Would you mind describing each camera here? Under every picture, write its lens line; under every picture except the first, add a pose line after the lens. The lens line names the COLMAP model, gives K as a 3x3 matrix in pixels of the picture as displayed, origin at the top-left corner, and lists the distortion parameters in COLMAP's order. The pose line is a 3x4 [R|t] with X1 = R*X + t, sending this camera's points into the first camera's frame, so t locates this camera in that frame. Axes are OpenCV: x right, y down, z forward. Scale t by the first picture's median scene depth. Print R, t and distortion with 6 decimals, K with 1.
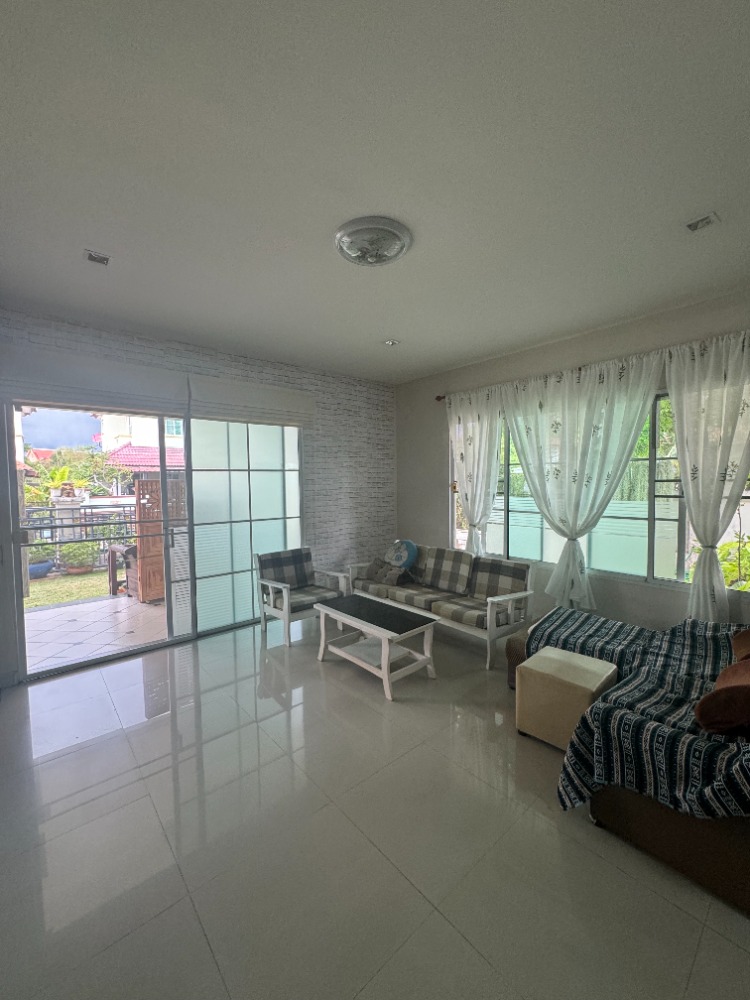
lens RADIAL K [[400.7, 0, 372.9], [0, 400.7, 498.6], [0, 0, 1]] dist [-0.000029, 0.000029]
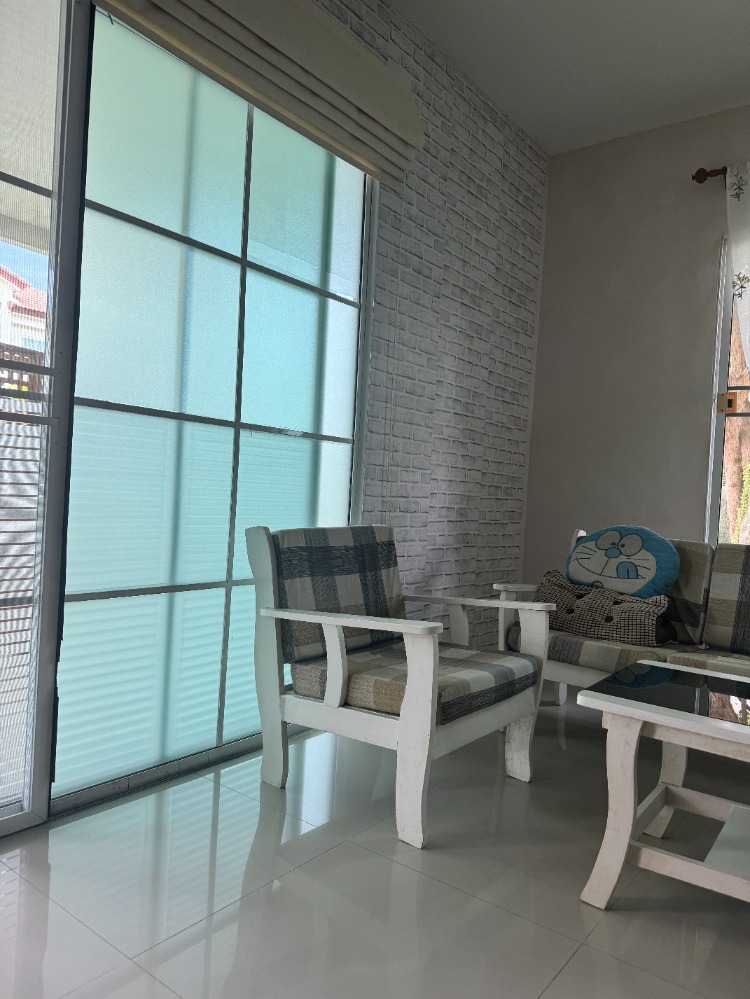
lens RADIAL K [[704.7, 0, 376.9], [0, 704.7, 500.9], [0, 0, 1]] dist [0.026974, -0.007086]
pose [[0.976126, 0.065647, 0.207047, -0.303333], [-0.060089, 0.997647, -0.033026, 0.123936], [-0.208728, 0.019796, 0.977773, 0.436100]]
